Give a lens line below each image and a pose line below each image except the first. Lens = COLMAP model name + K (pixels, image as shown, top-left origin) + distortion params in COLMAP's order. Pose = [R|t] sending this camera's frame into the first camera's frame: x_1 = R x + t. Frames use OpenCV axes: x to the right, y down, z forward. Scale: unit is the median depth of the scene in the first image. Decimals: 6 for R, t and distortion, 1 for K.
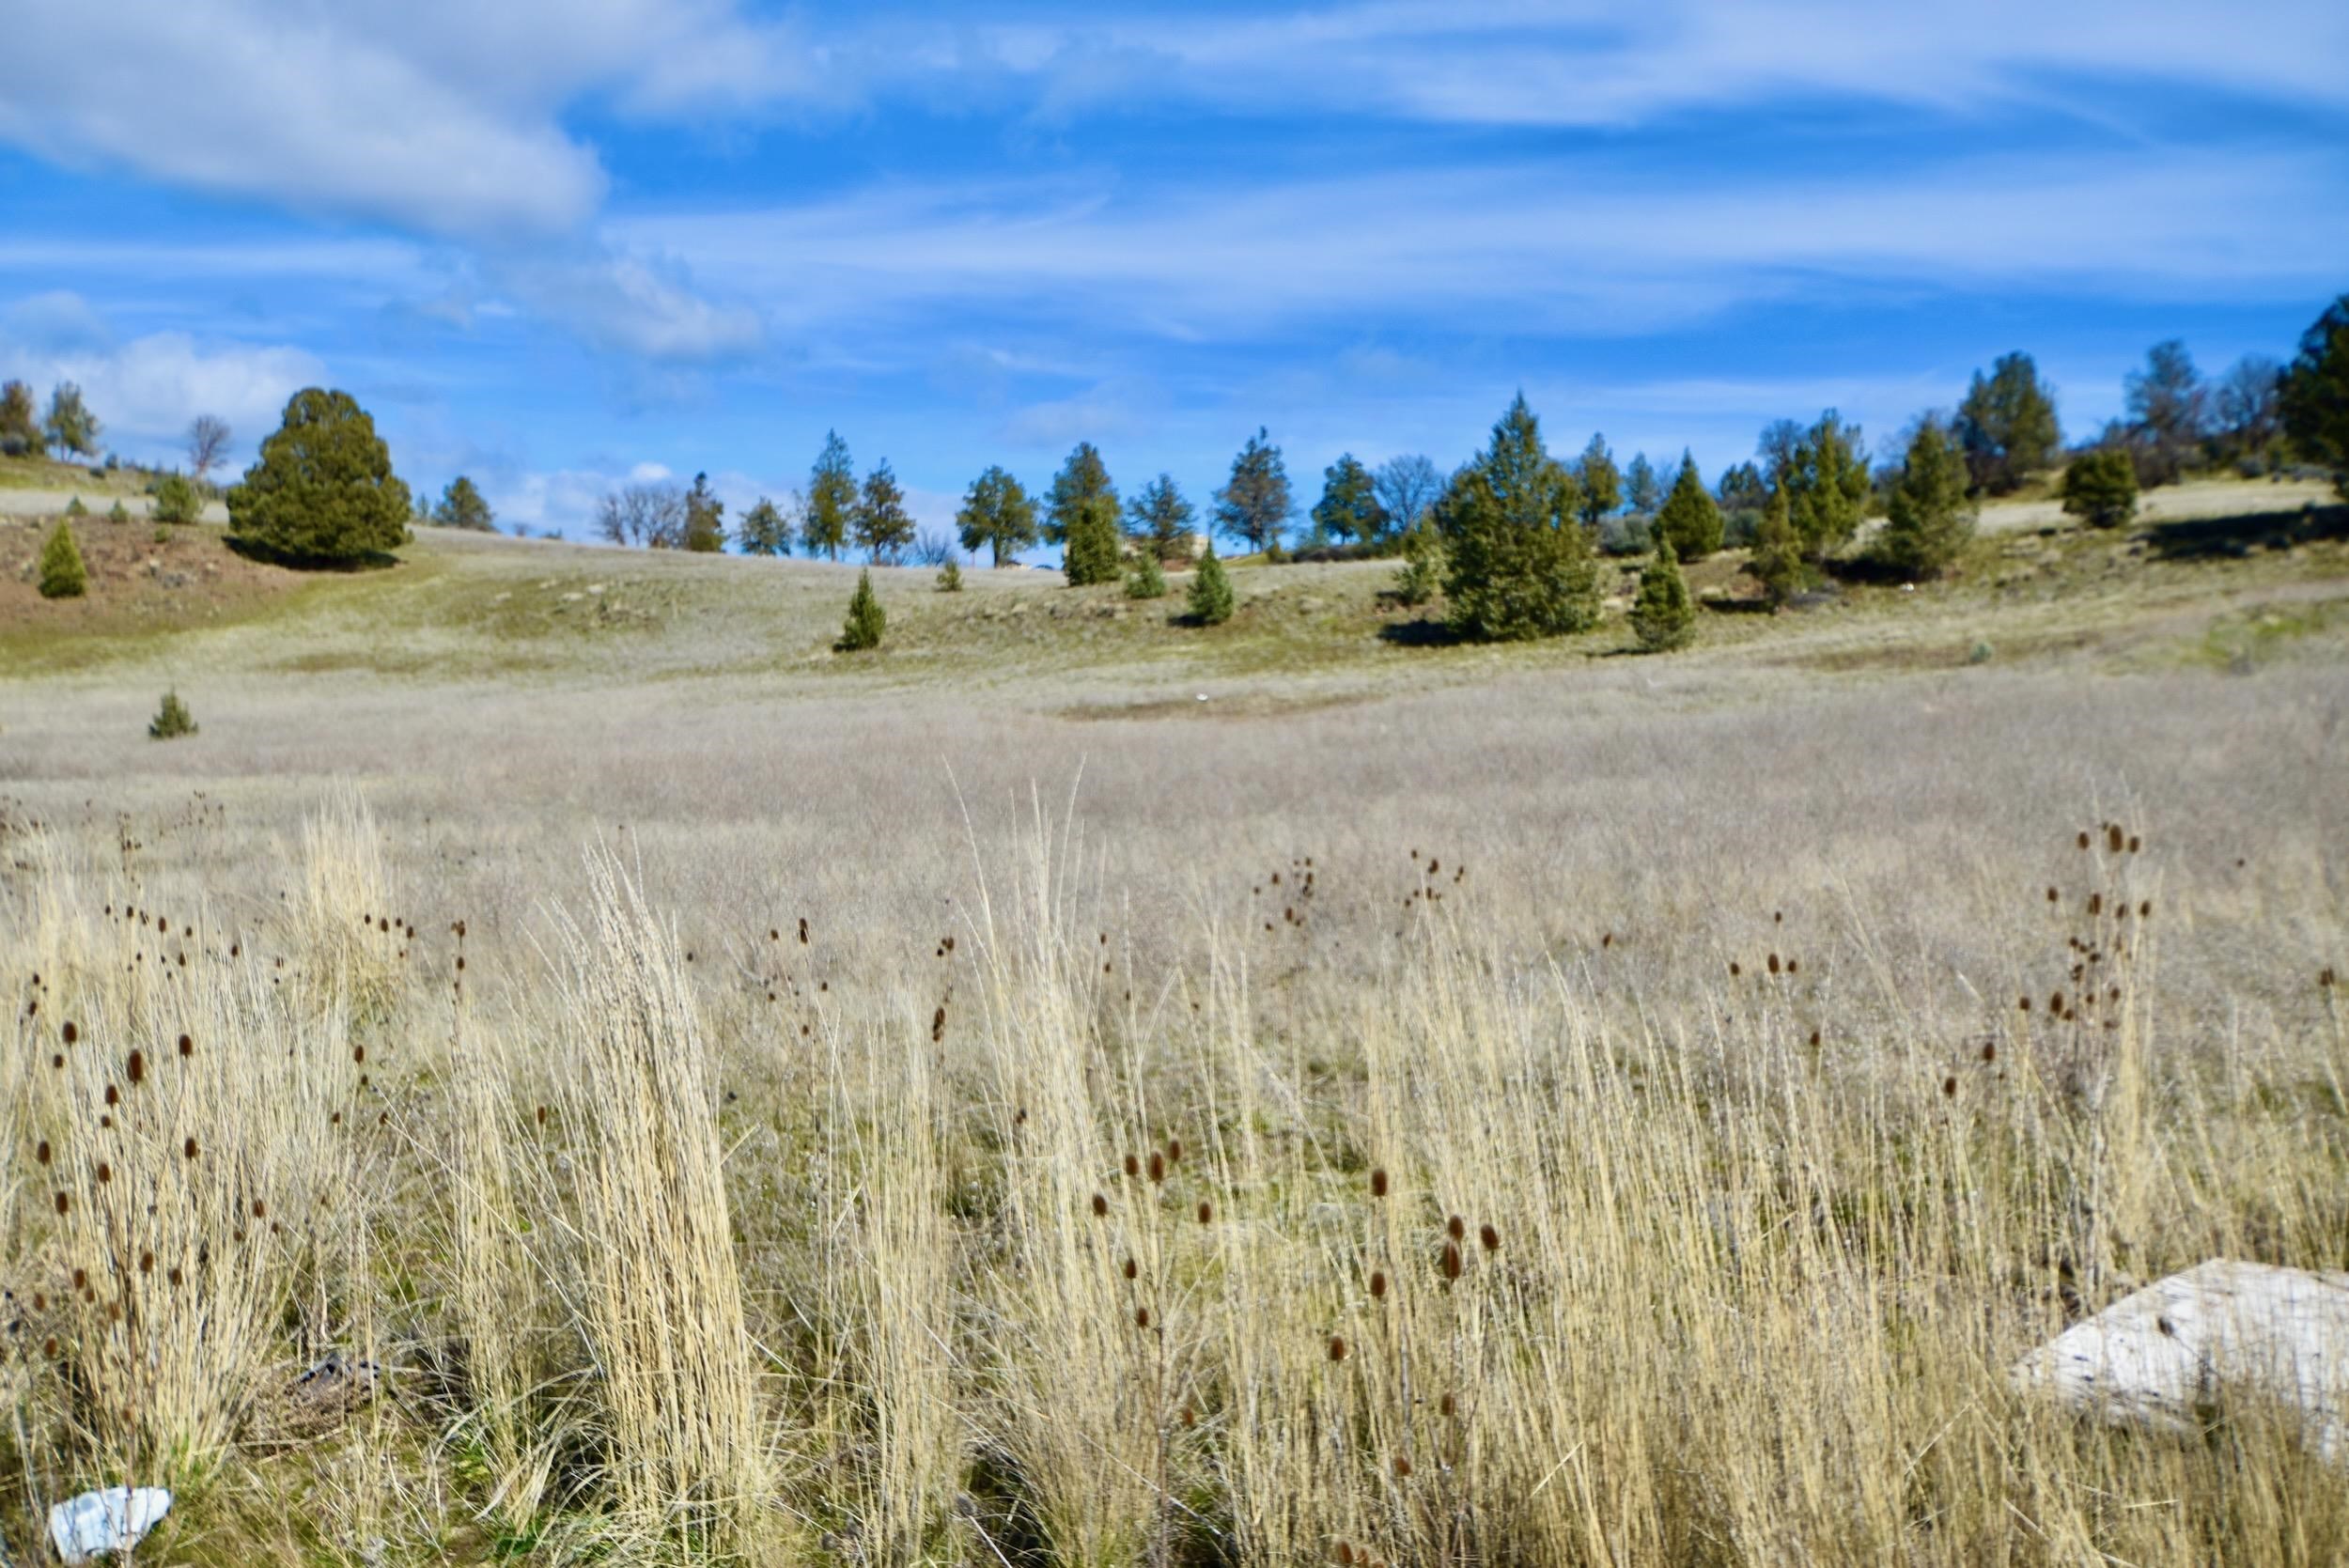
lens RADIAL K [[2377.9, 0, 1174.5], [0, 2377.9, 784.0], [0, 0, 1]] dist [-0.014749, -0.020844]
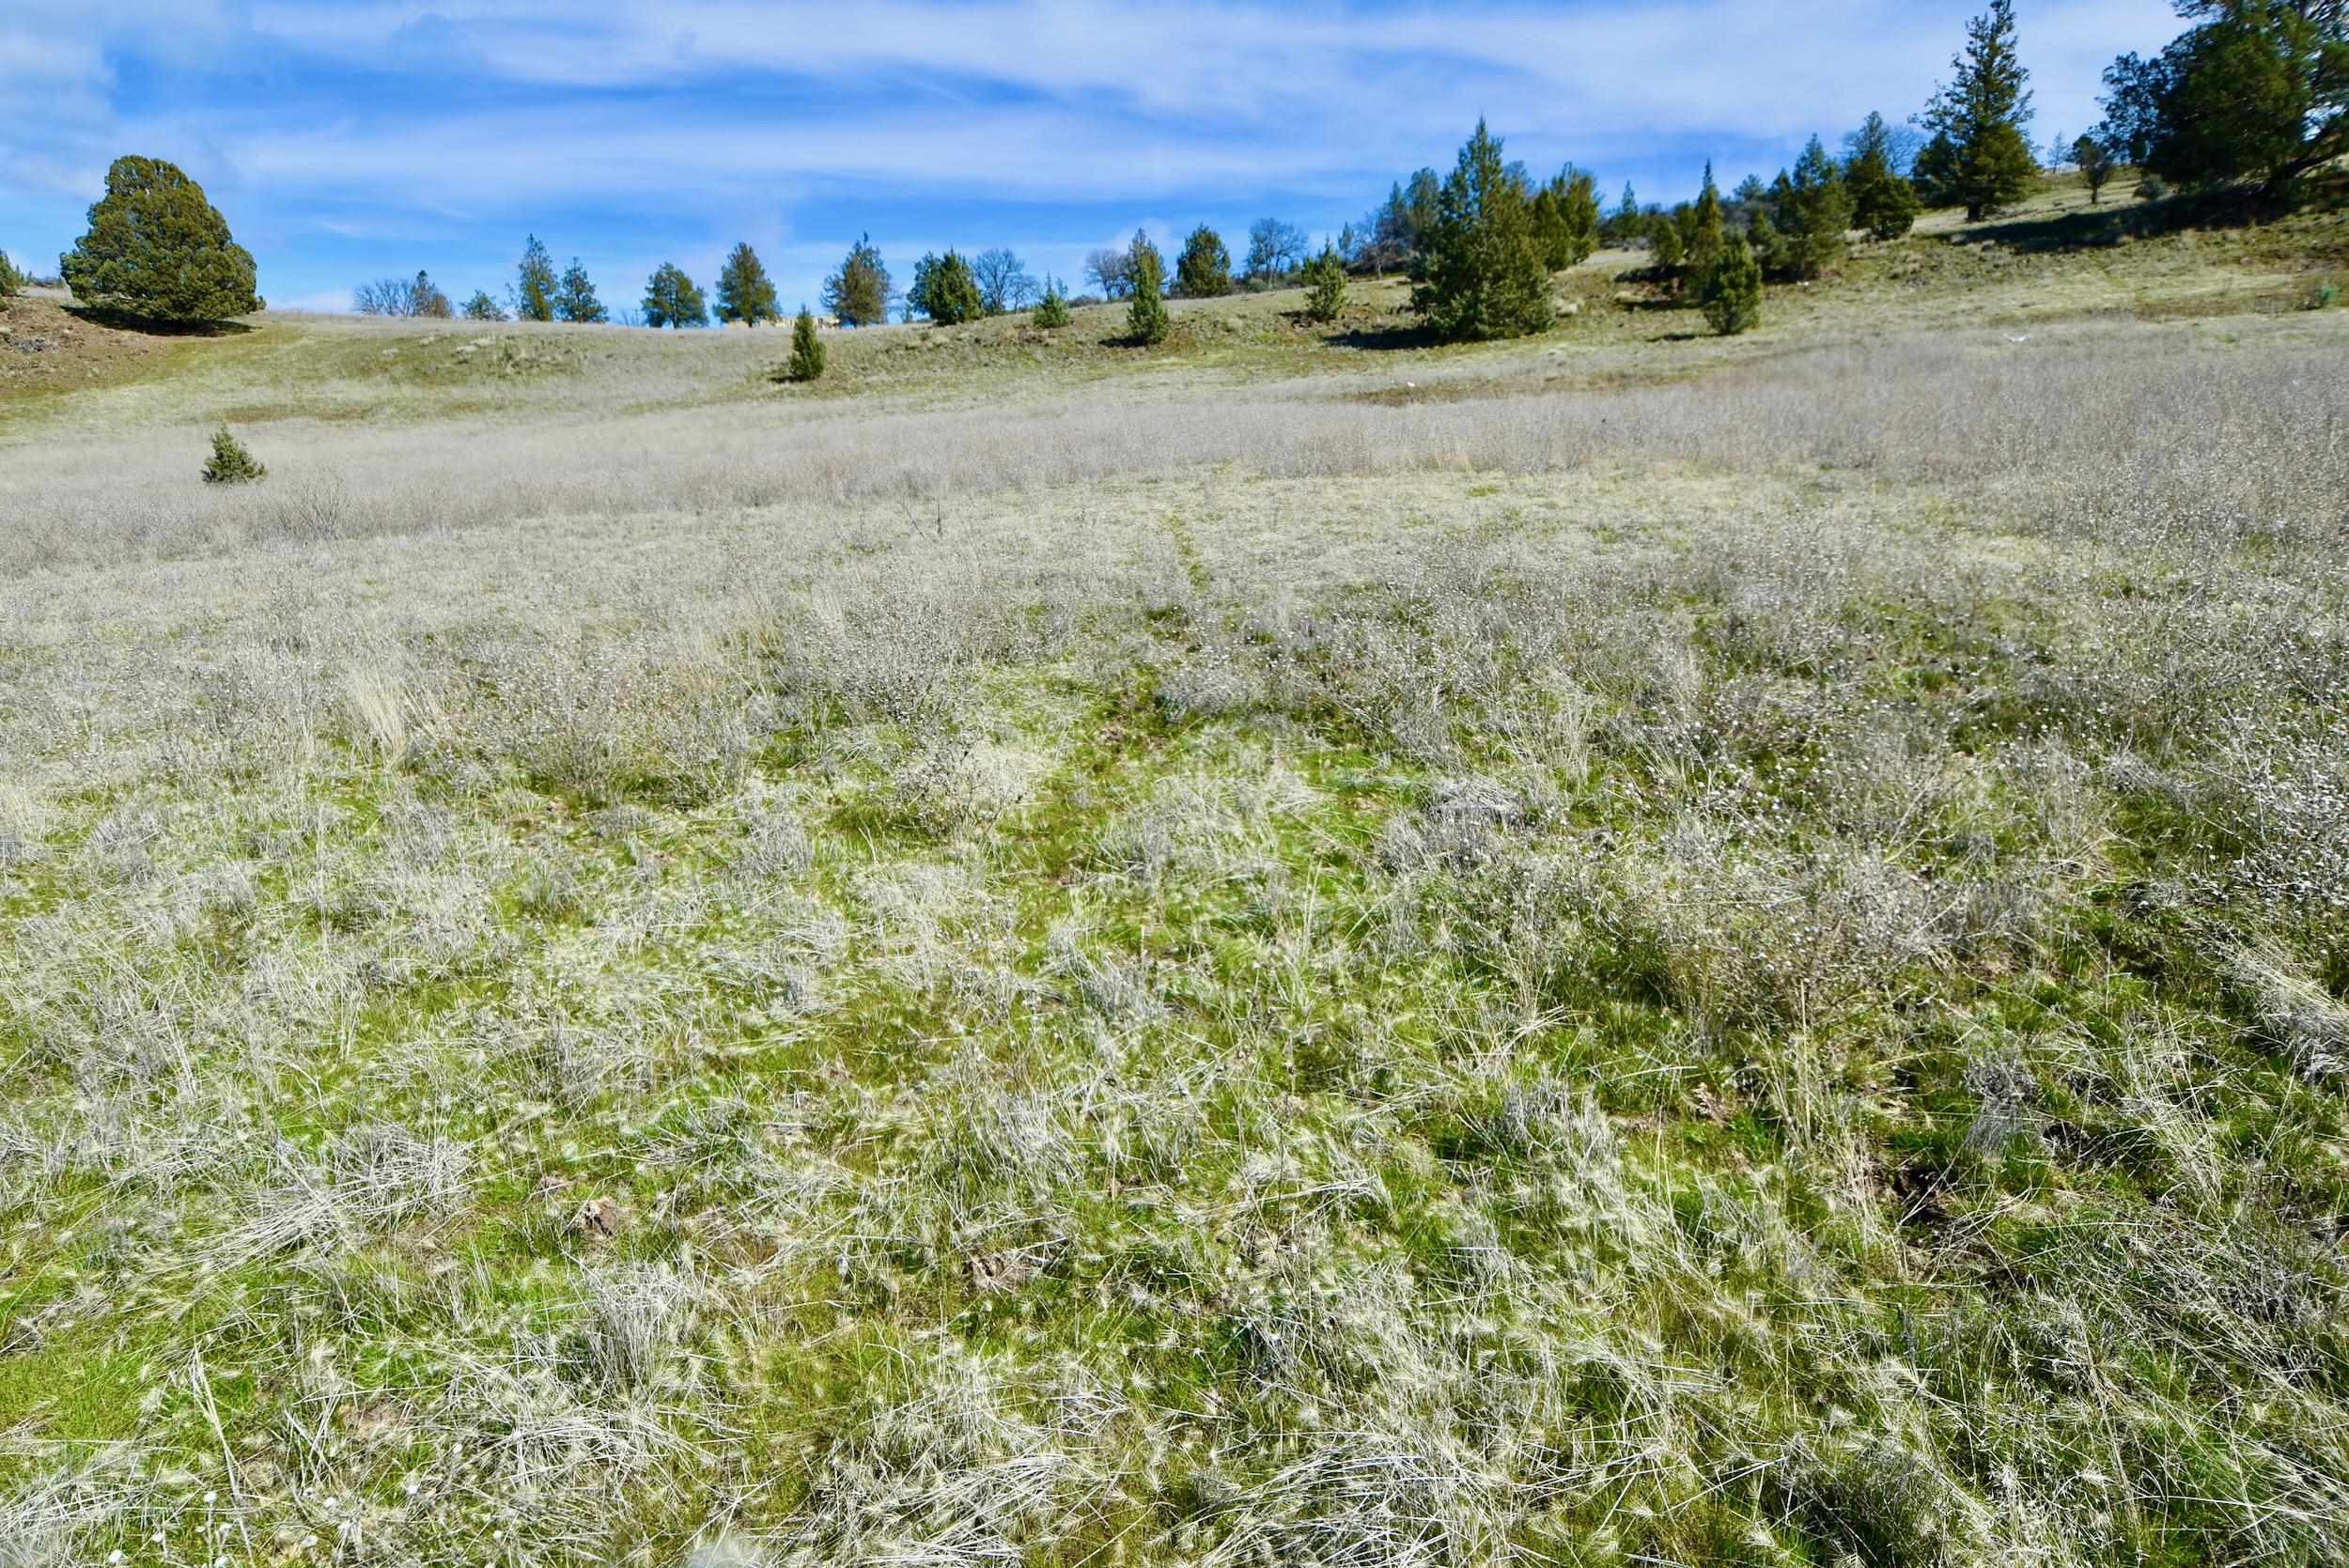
lens RADIAL K [[1369.6, 0, 1166.0], [0, 1369.6, 789.6], [0, 0, 1]] dist [0.003722, -0.010237]
pose [[0.940707, -0.126323, 0.314822, -0.159284], [0.055975, 0.973158, 0.223226, -0.001883], [-0.334570, -0.192369, 0.922528, 0.231262]]
